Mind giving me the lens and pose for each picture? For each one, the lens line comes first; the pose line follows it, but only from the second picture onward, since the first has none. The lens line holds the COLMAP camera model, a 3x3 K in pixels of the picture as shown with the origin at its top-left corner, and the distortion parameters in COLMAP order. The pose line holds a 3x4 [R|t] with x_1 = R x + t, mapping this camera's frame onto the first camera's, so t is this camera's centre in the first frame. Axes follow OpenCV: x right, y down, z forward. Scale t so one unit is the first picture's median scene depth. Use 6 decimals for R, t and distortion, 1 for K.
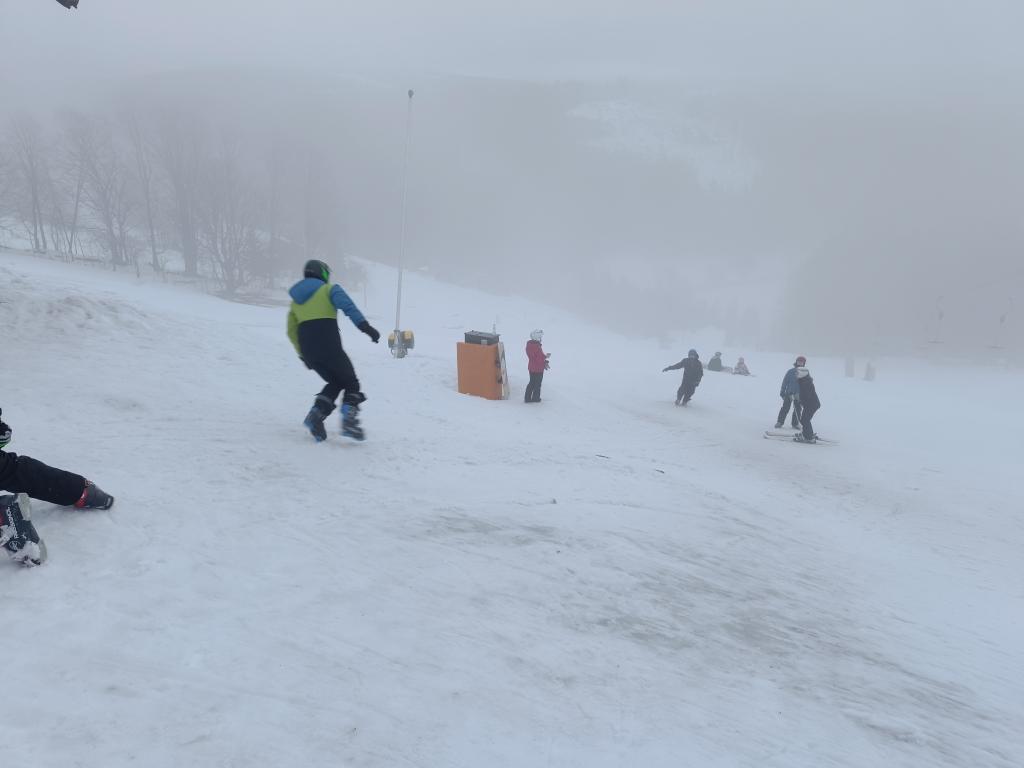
lens RADIAL K [[700.0, 0, 520.7], [0, 700.0, 392.0], [0, 0, 1]] dist [0.037110, -0.035219]
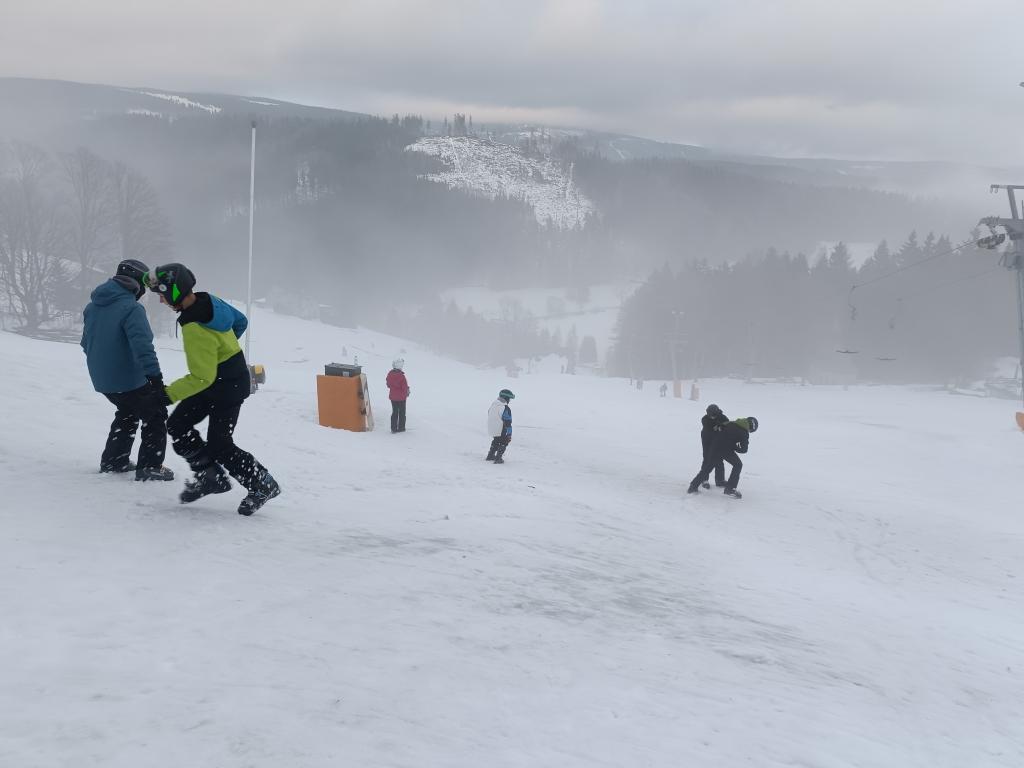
lens RADIAL K [[700.0, 0, 520.7], [0, 700.0, 392.0], [0, 0, 1]] dist [0.037110, -0.035219]
pose [[0.975304, -0.033815, 0.218261, -0.094294], [0.043233, 0.998322, -0.038521, 0.013126], [-0.216592, 0.047006, 0.975130, -0.122543]]
